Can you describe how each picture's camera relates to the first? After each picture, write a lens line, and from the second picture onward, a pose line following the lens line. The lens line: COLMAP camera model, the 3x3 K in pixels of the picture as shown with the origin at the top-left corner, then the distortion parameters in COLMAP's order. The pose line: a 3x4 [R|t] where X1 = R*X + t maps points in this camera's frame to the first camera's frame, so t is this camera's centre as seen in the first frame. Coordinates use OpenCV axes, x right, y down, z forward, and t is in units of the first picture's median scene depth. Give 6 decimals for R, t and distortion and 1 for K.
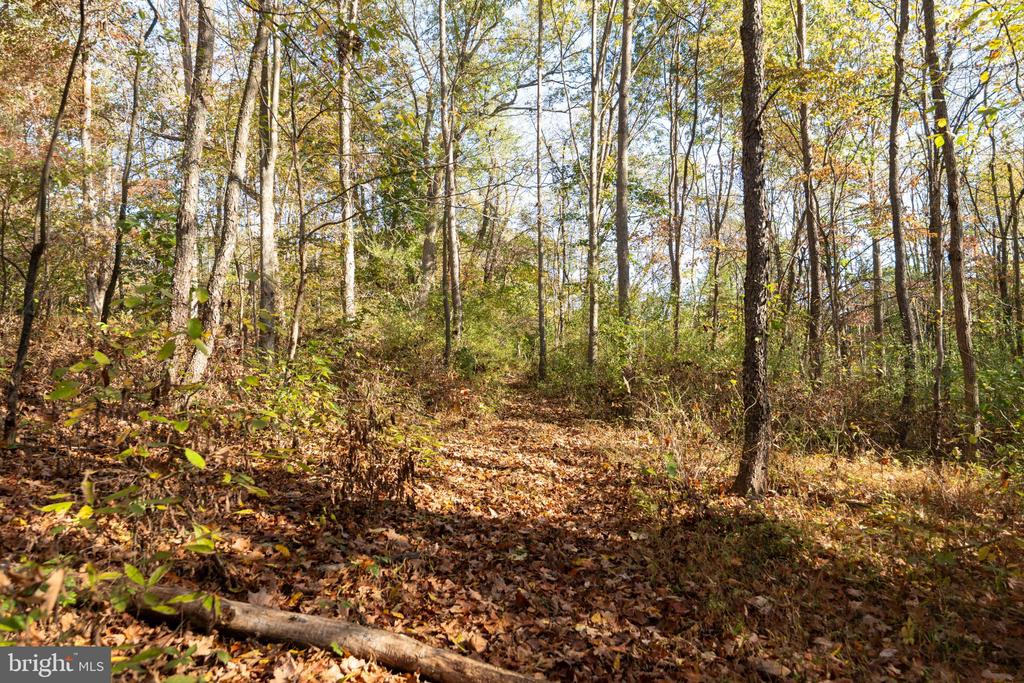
lens RADIAL K [[708.2, 0, 511.7], [0, 708.2, 339.3], [0, 0, 1]] dist [-0.000168, -0.000008]
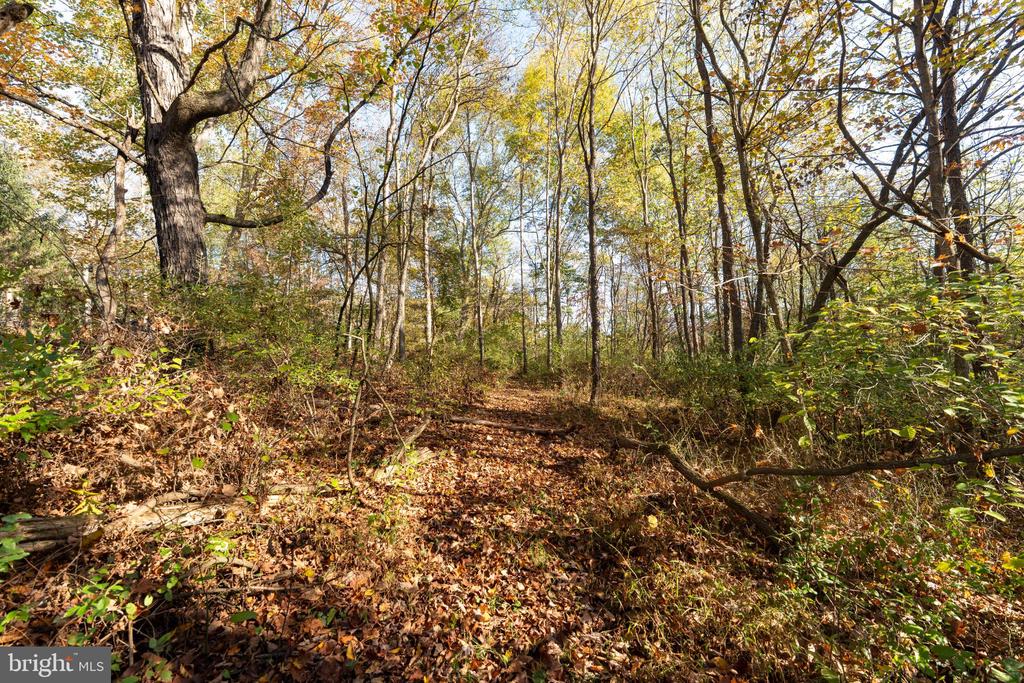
lens RADIAL K [[412.6, 0, 512.2], [0, 412.6, 345.8], [0, 0, 1]] dist [-0.002289, -0.000036]
pose [[0.999849, -0.014956, 0.008794, -0.001589], [0.015131, 0.999682, -0.020163, 0.000326], [-0.008490, 0.020293, 0.999758, -0.109362]]
